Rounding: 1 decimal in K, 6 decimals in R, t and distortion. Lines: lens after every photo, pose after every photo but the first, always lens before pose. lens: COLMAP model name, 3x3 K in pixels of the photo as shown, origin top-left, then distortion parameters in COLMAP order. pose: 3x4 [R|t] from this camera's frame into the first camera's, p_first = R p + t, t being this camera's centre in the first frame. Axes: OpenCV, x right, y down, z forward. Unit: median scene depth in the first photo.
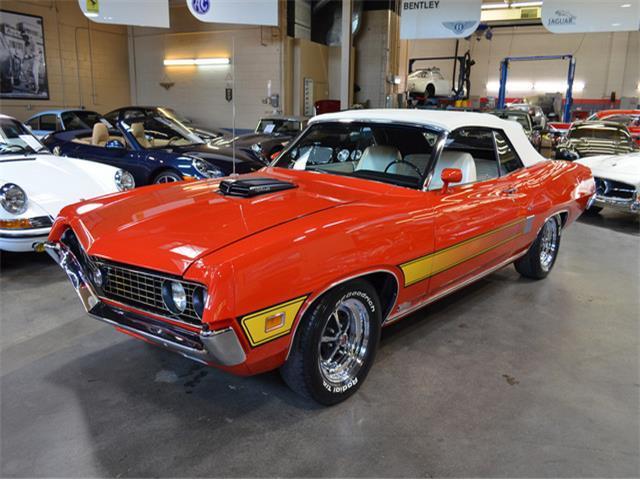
lens RADIAL K [[491.3, 0, 317.4], [0, 491.3, 205.9], [0, 0, 1]] dist [-0.006663, 0.005140]
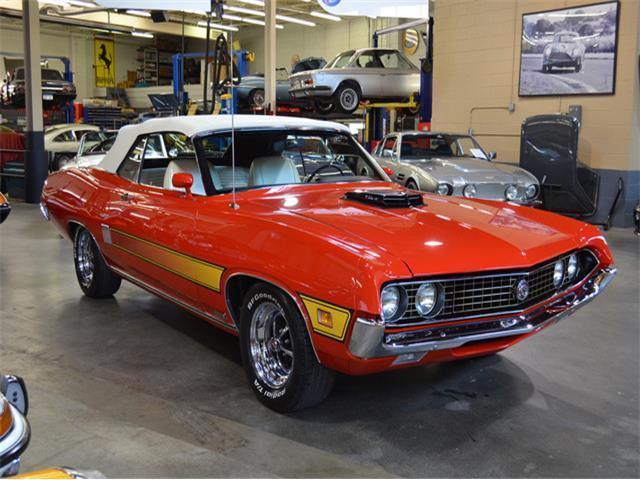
lens RADIAL K [[686.5, 0, 319.4], [0, 686.5, 201.8], [0, 0, 1]] dist [-0.019453, -0.023474]
pose [[0.181393, -0.126038, 0.975300, -0.278169], [0.181498, 0.979007, 0.092760, -0.033946], [-0.966517, 0.160189, 0.200461, 0.167560]]
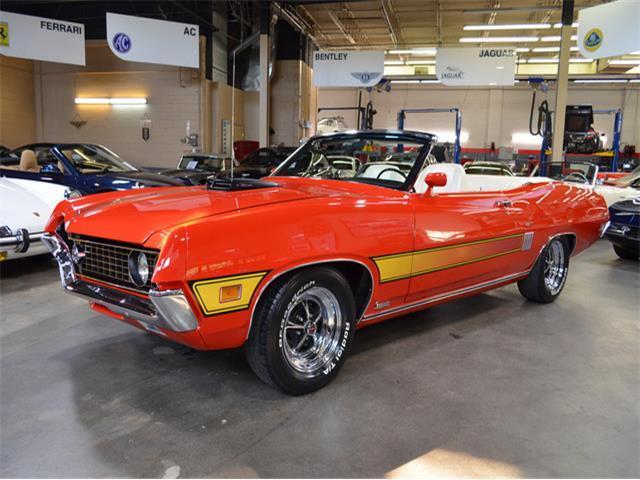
lens RADIAL K [[491.3, 0, 317.4], [0, 491.3, 205.9], [0, 0, 1]] dist [-0.006663, 0.005140]
pose [[0.980764, -0.007768, 0.195042, -0.032883], [0.027167, 0.994915, -0.096980, 0.025870], [-0.193297, 0.100414, 0.975988, -0.028445]]
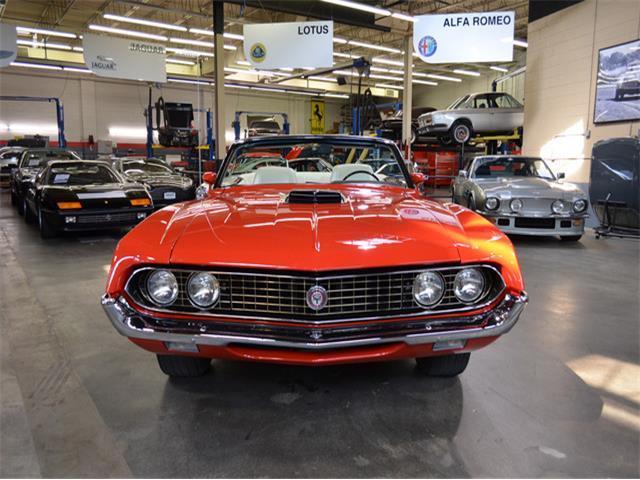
lens RADIAL K [[491.3, 0, 317.4], [0, 491.3, 205.9], [0, 0, 1]] dist [-0.006663, 0.005140]
pose [[0.501898, -0.097252, 0.859442, -0.185679], [0.174707, 0.984576, 0.009386, -0.000831], [-0.847098, 0.145440, 0.511147, 0.076606]]
